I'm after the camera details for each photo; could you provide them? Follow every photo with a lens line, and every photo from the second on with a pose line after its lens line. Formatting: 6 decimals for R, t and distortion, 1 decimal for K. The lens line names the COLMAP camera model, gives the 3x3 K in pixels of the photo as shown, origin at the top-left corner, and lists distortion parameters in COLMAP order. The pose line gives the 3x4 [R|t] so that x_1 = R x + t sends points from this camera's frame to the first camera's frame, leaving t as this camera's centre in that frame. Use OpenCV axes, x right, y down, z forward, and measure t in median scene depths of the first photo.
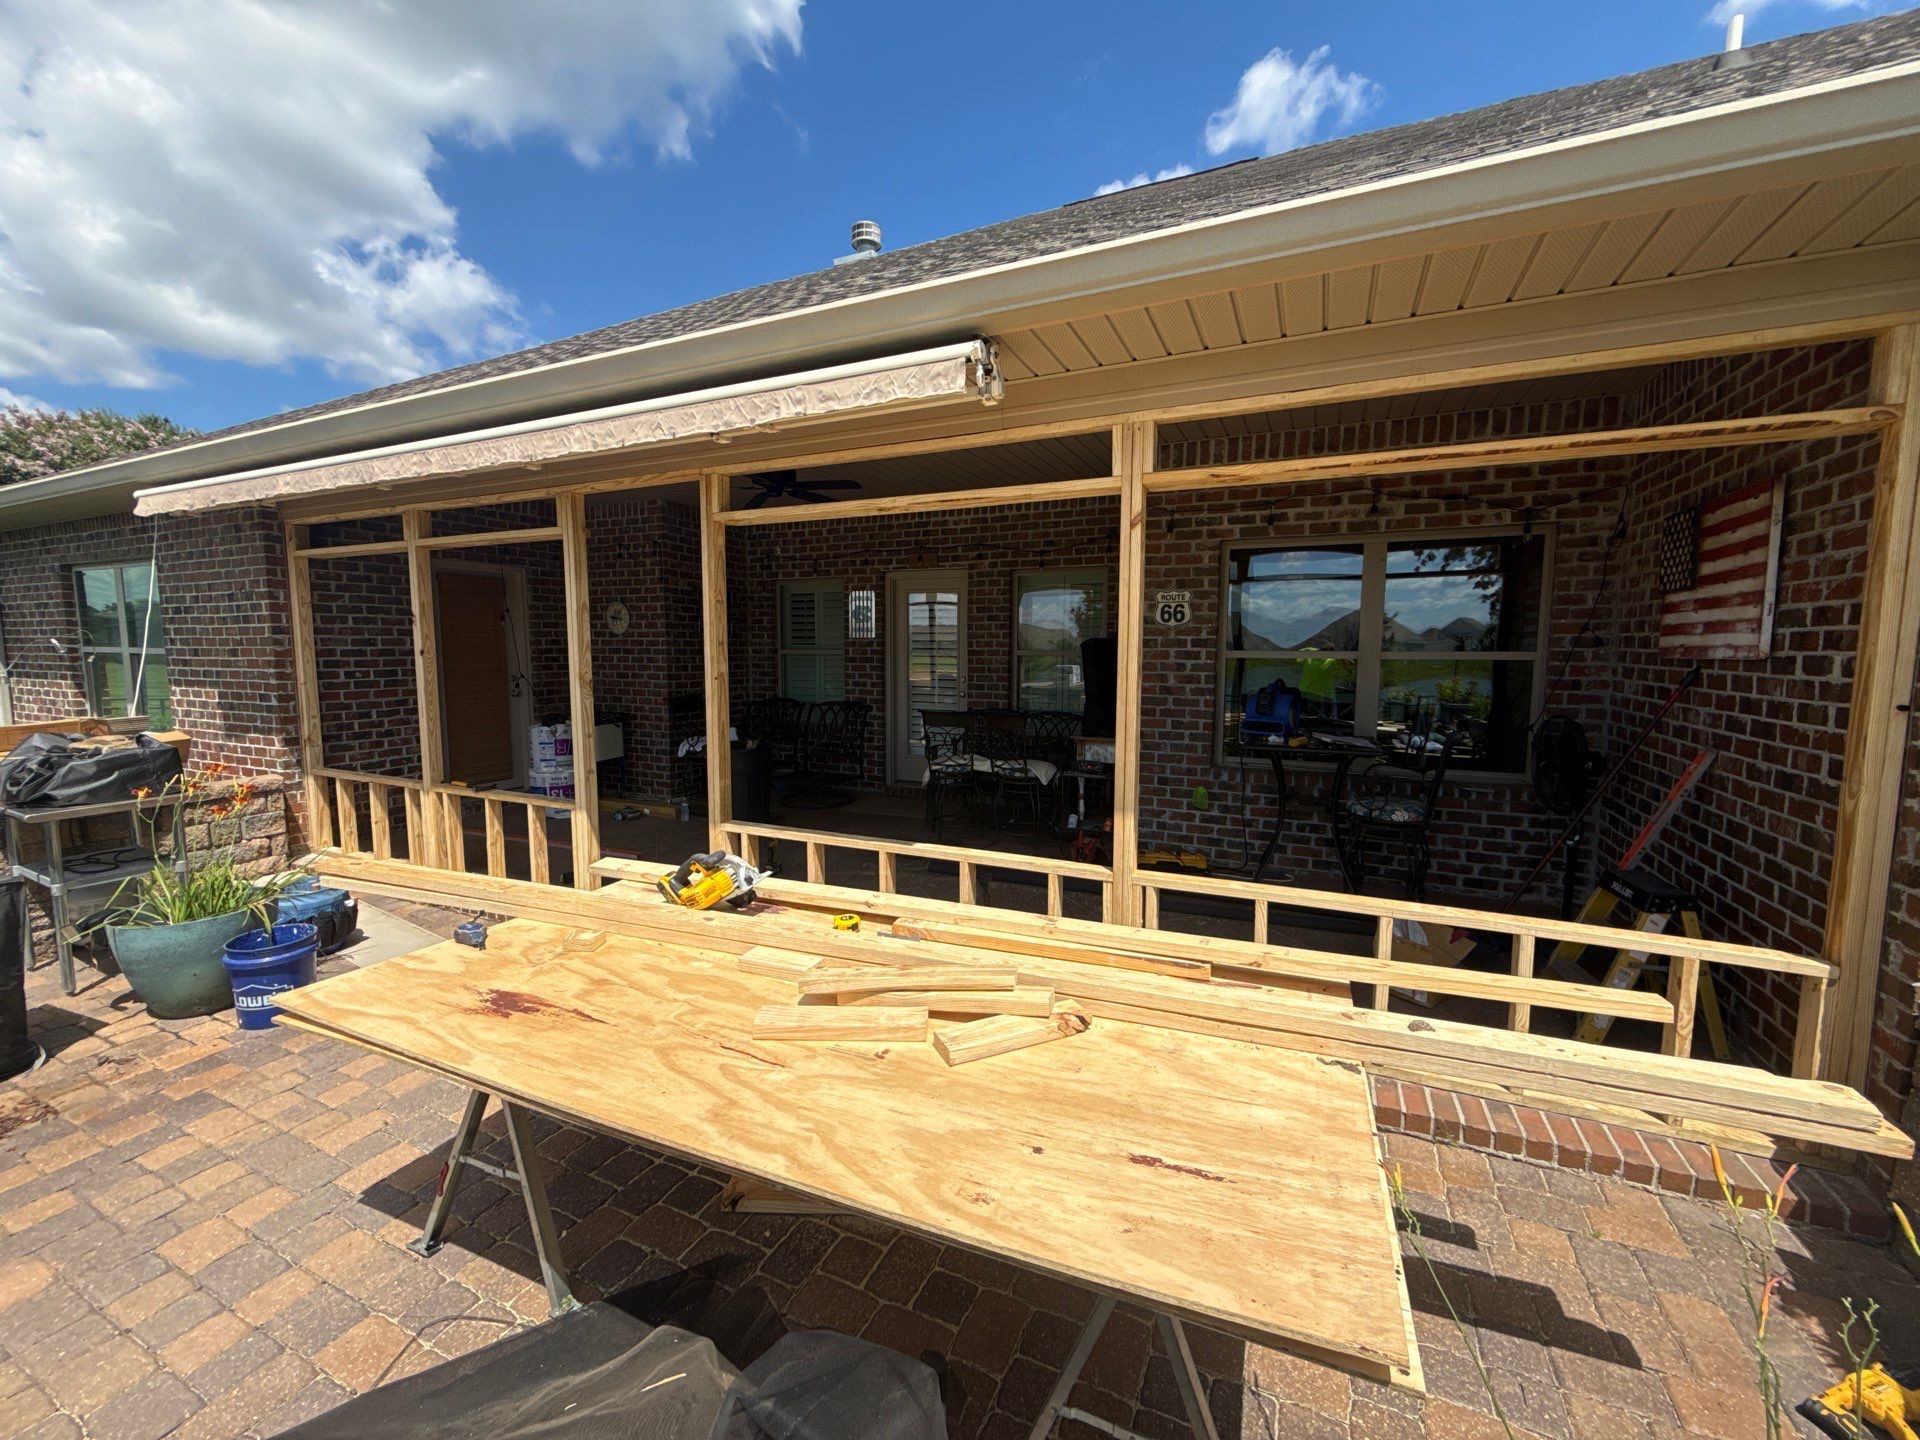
lens RADIAL K [[762.3, 0, 959.6], [0, 762.3, 722.2], [0, 0, 1]] dist [-0.000097, -0.000121]
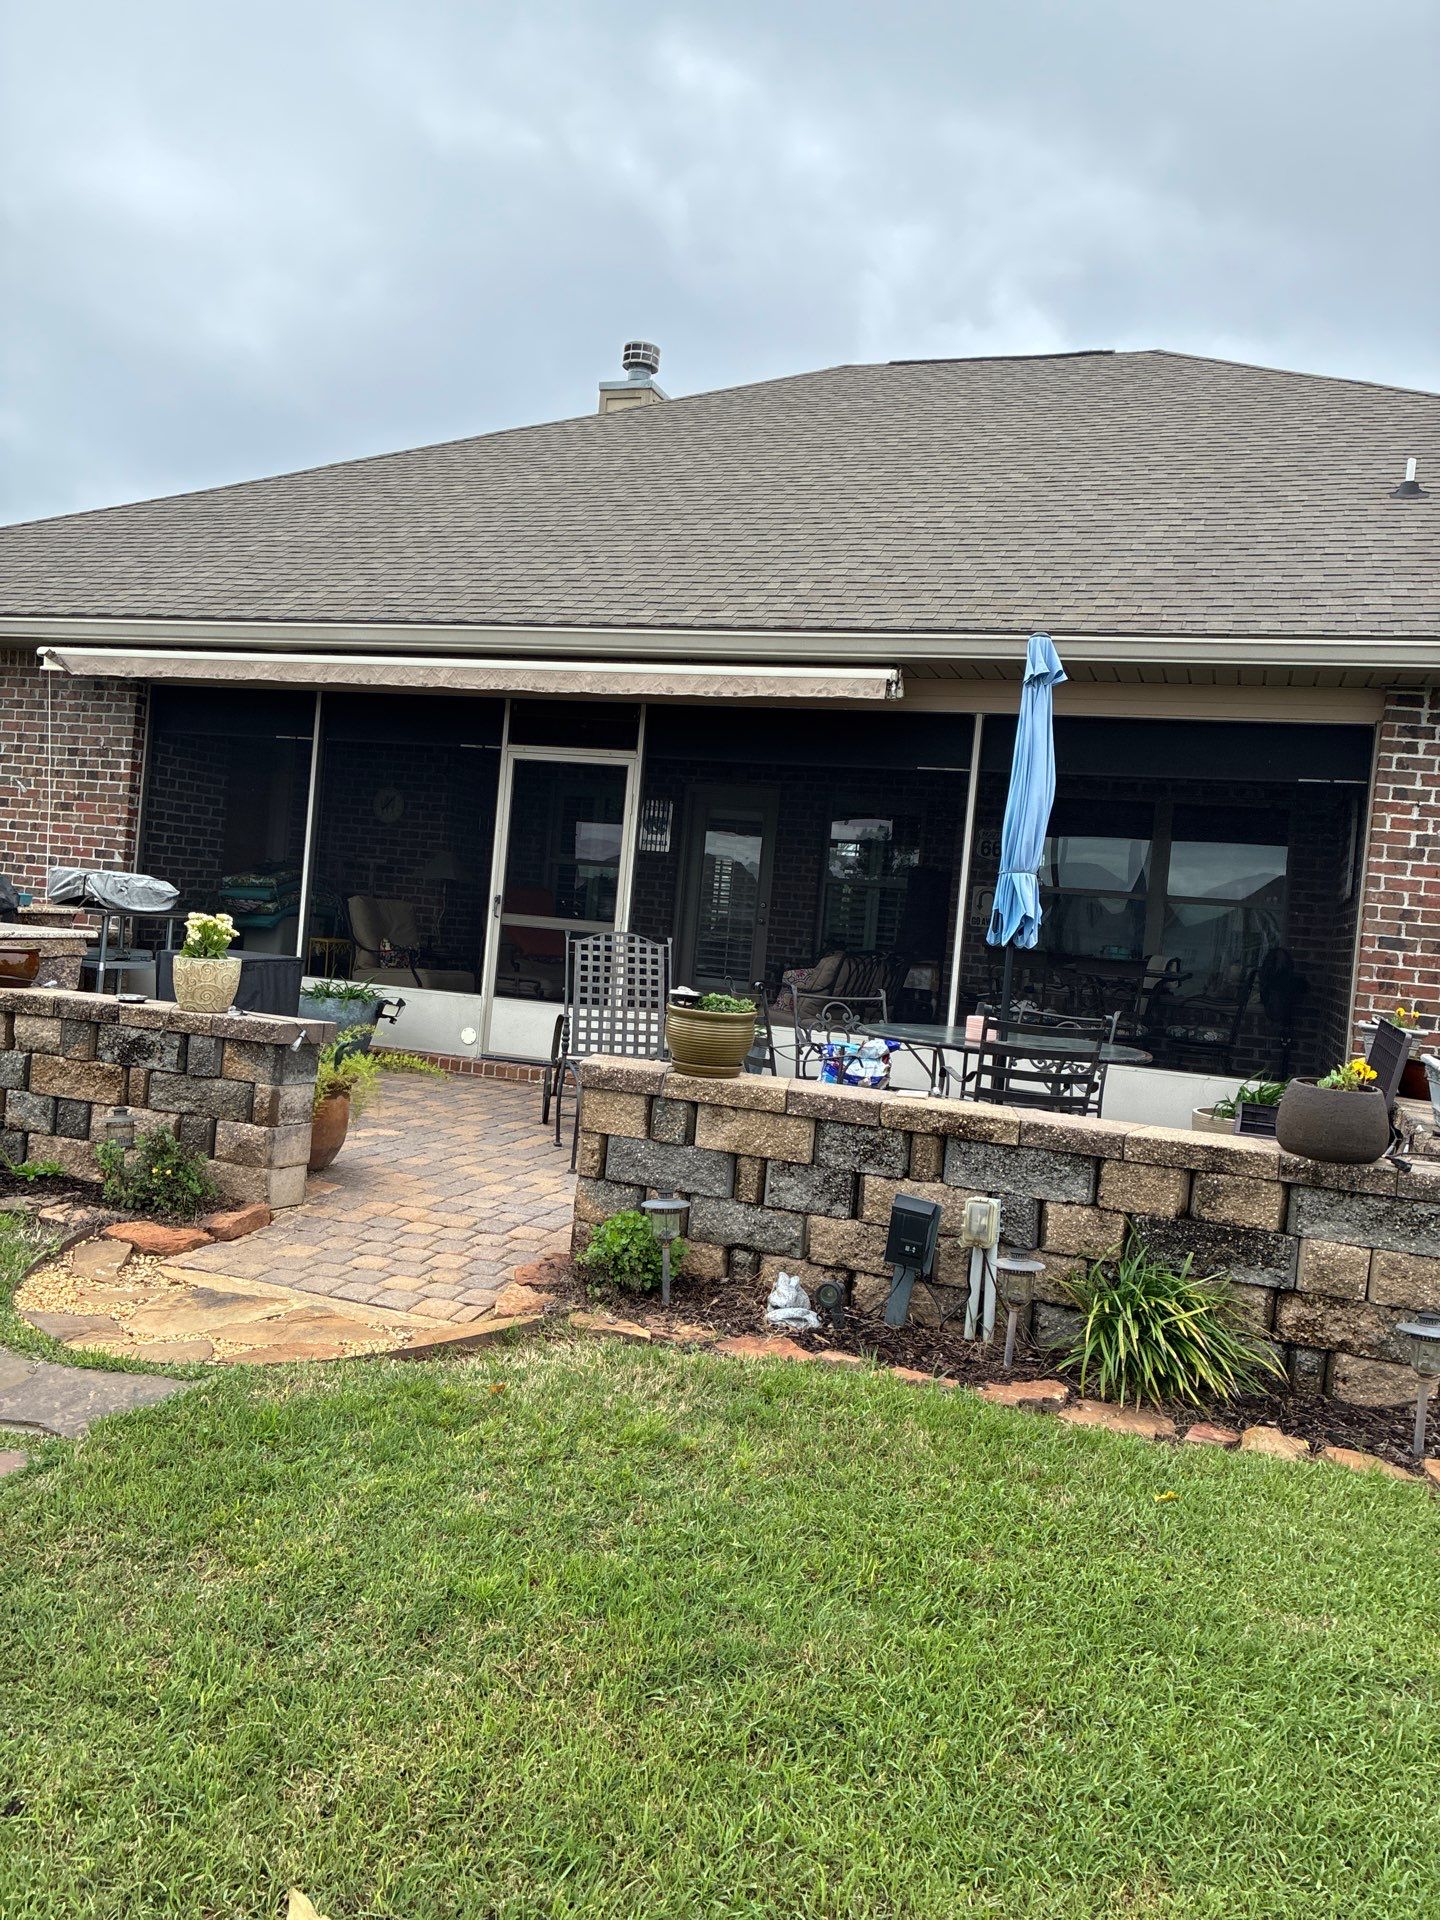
lens RADIAL K [[1434.5, 0, 726.7], [0, 1434.5, 949.6], [0, 0, 1]] dist [0.032786, -0.005312]
pose [[0.991289, 0.079078, 0.105320, -0.298730], [-0.071402, 0.994642, -0.074765, 0.178915], [-0.110668, 0.066594, 0.991624, -0.976573]]
